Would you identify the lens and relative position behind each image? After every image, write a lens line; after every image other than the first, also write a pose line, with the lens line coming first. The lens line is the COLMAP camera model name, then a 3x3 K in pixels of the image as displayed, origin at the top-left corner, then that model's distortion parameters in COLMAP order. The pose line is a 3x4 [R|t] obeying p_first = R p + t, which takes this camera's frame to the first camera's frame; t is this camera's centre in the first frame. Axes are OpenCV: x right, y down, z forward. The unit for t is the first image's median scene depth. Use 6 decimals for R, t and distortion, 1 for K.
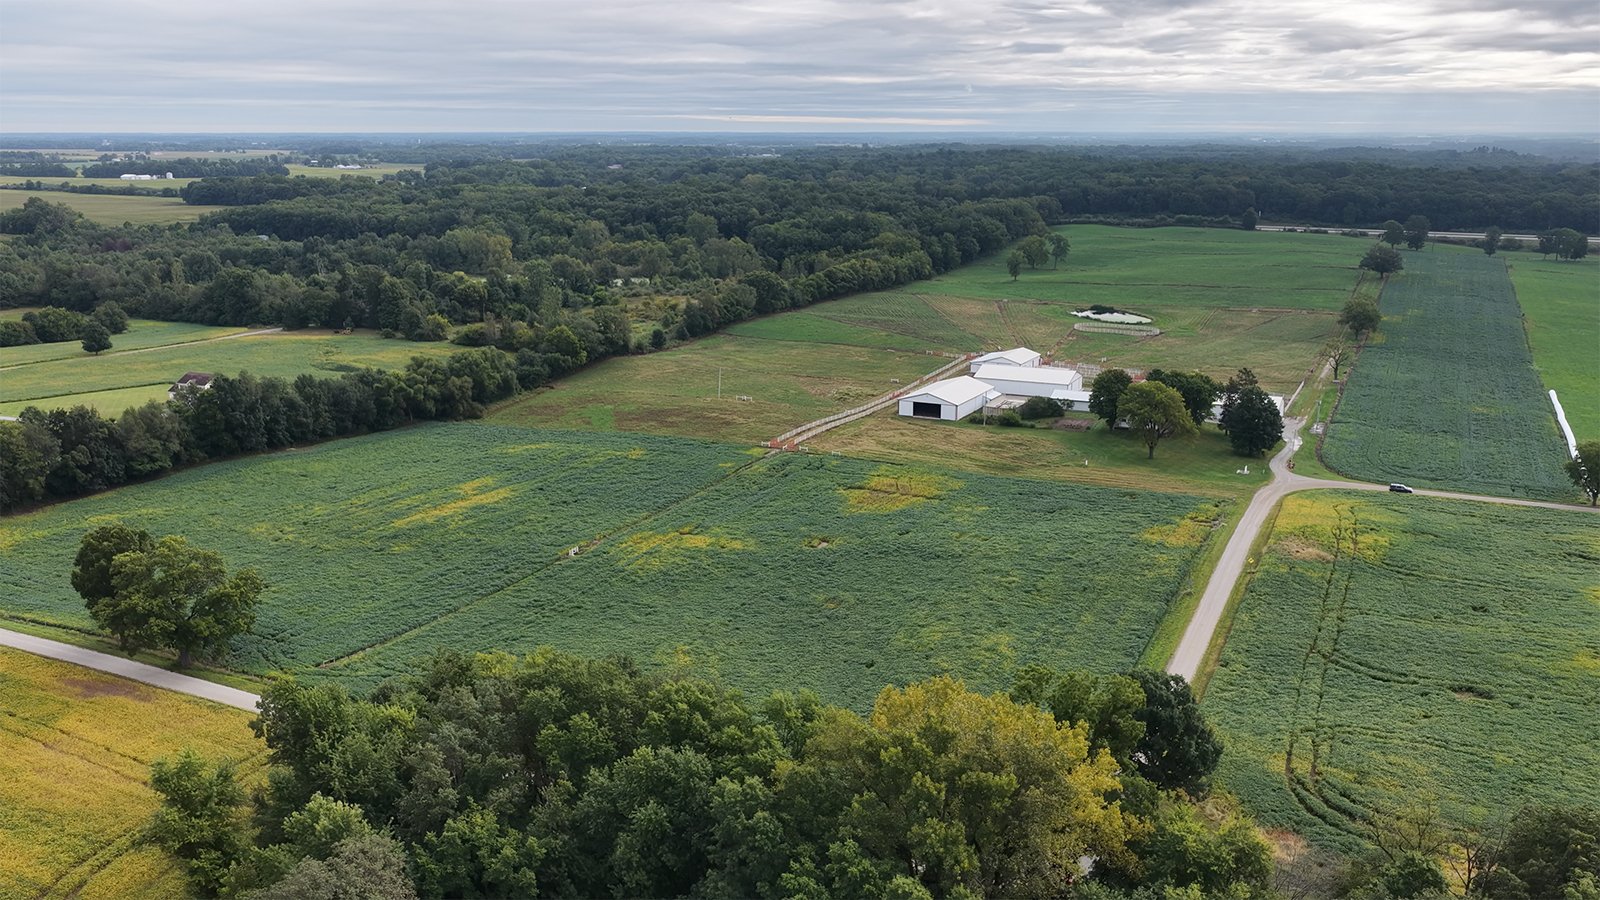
lens RADIAL K [[1365.9, 0, 804.1], [0, 1365.9, 451.4], [0, 0, 1]] dist [-0.012442, 0.035372]
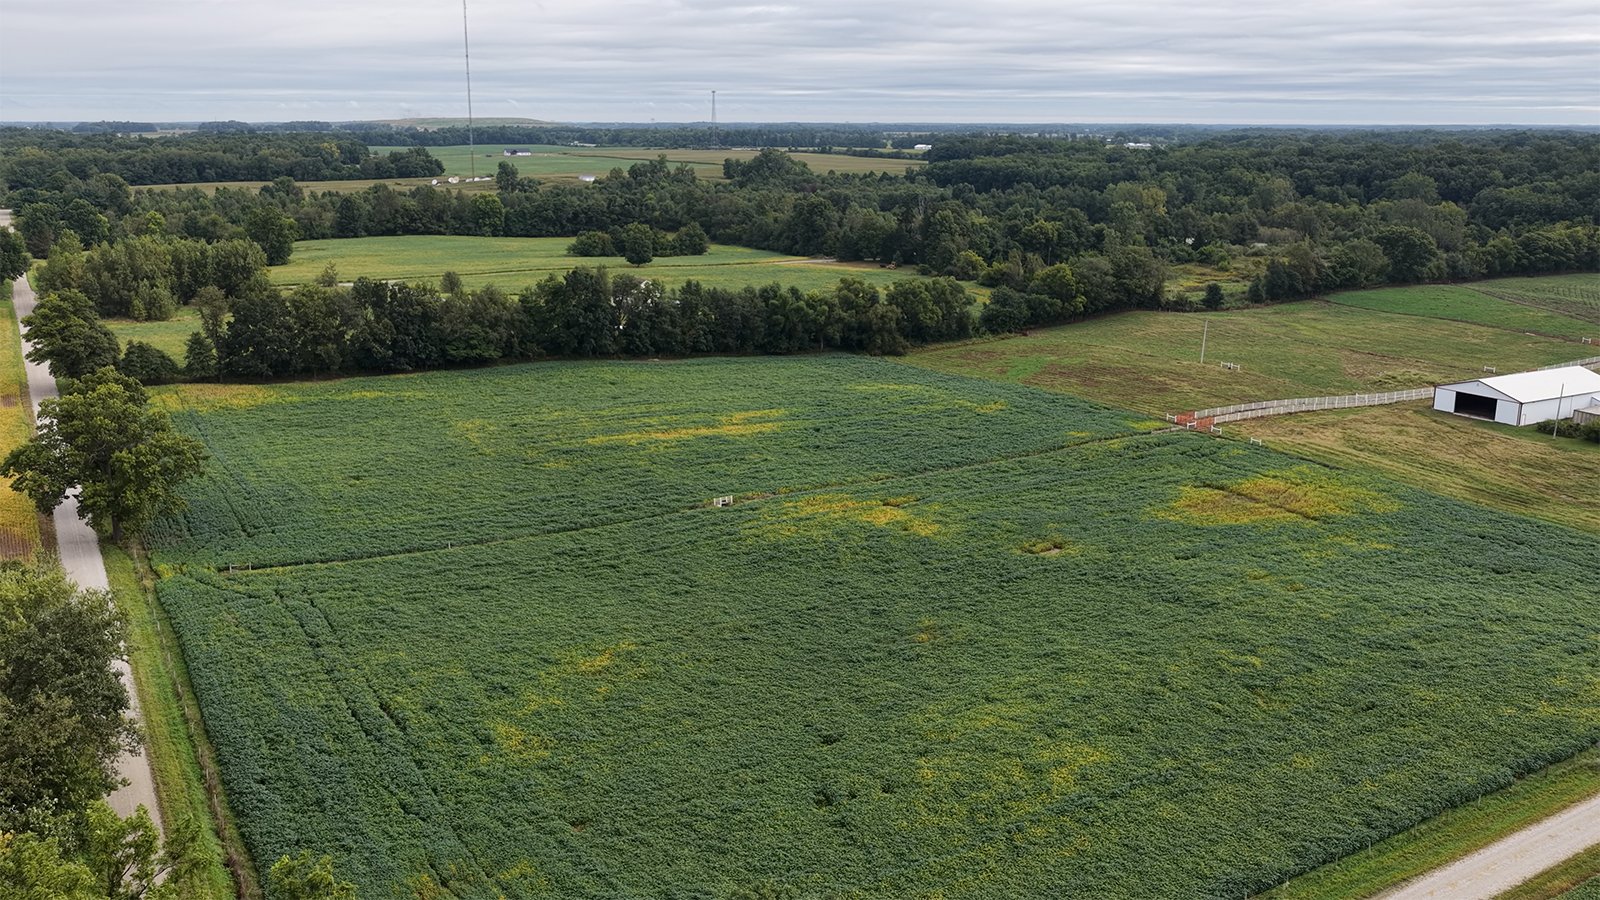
lens RADIAL K [[1365.9, 0, 804.1], [0, 1365.9, 451.4], [0, 0, 1]] dist [-0.012442, 0.035372]
pose [[0.831426, 0.133102, -0.539458, 0.219392], [-0.130381, 0.990512, 0.043445, 0.006653], [0.540122, 0.034214, 0.840891, 0.326089]]
